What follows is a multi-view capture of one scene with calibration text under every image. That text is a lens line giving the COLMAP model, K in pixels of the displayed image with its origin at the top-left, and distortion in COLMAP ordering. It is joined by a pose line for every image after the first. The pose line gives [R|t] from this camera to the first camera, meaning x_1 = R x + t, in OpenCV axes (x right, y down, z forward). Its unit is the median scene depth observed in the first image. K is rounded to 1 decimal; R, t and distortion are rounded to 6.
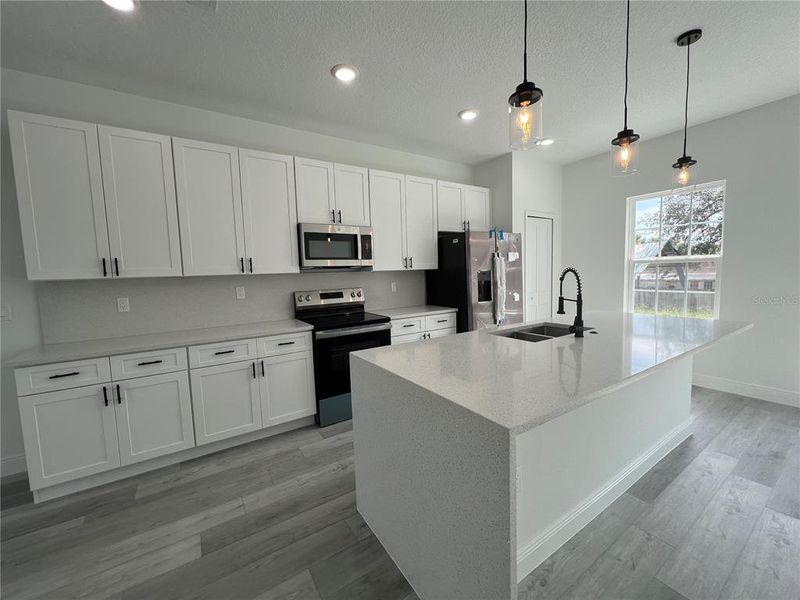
lens RADIAL K [[319.6, 0, 400.4], [0, 319.6, 298.8], [0, 0, 1]] dist [-0.002700, 0.000731]
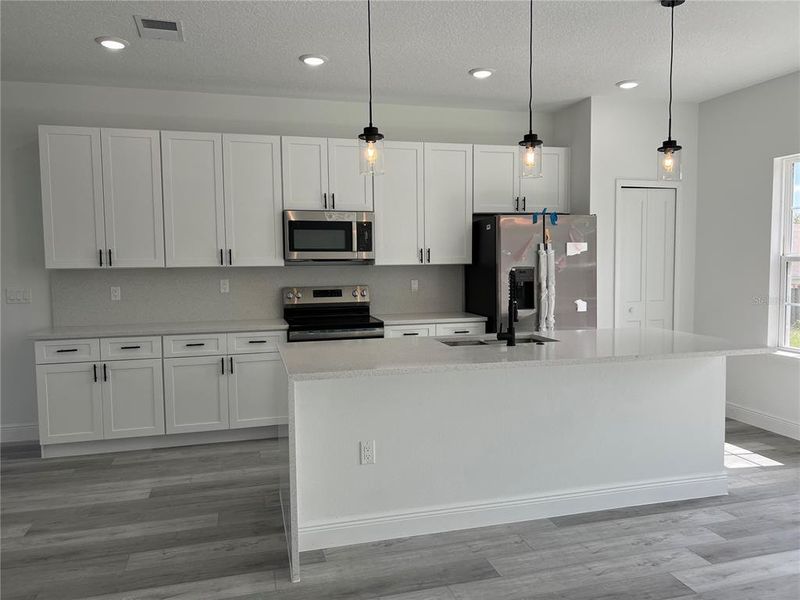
lens RADIAL K [[604.4, 0, 415.1], [0, 604.4, 301.9], [0, 0, 1]] dist [0.030755, -0.025753]
pose [[0.955811, 0.042042, -0.290960, 0.663120], [-0.044132, 0.999025, -0.000624, 0.004484], [0.290651, 0.013438, 0.956735, -0.628885]]
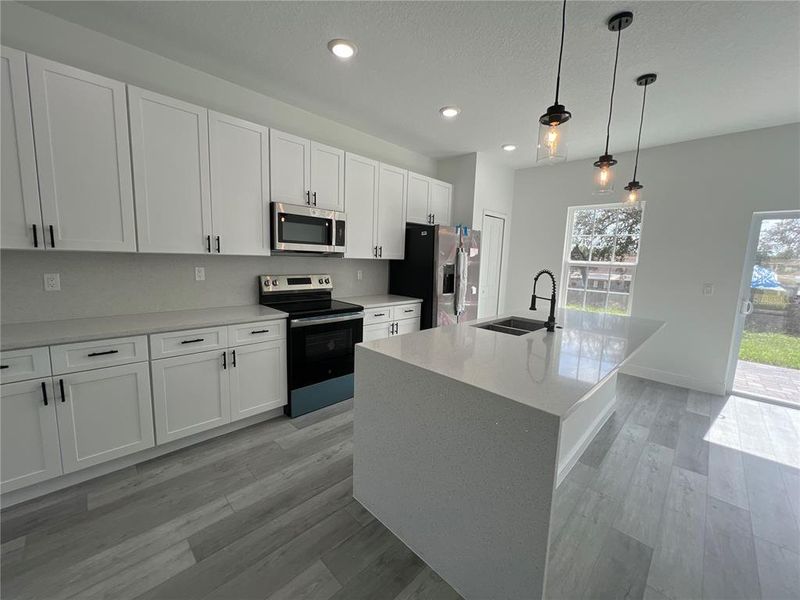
lens RADIAL K [[319.6, 0, 400.2], [0, 319.6, 298.8], [0, 0, 1]] dist [-0.002700, 0.000731]
pose [[0.975804, 0.037040, 0.215485, -0.179647], [-0.046858, 0.998075, 0.040631, -0.015025], [-0.213565, -0.049745, 0.975662, 0.004543]]
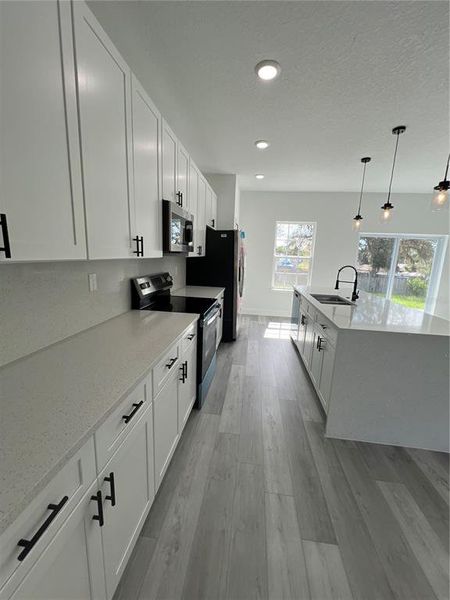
lens RADIAL K [[239.7, 0, 227.0], [0, 239.7, 298.1], [0, 0, 1]] dist [-0.002700, 0.000731]
pose [[0.642722, -0.083996, 0.761481, -0.901457], [0.004978, 0.994408, 0.105487, -0.048467], [-0.766083, -0.064008, 0.639546, 0.541766]]
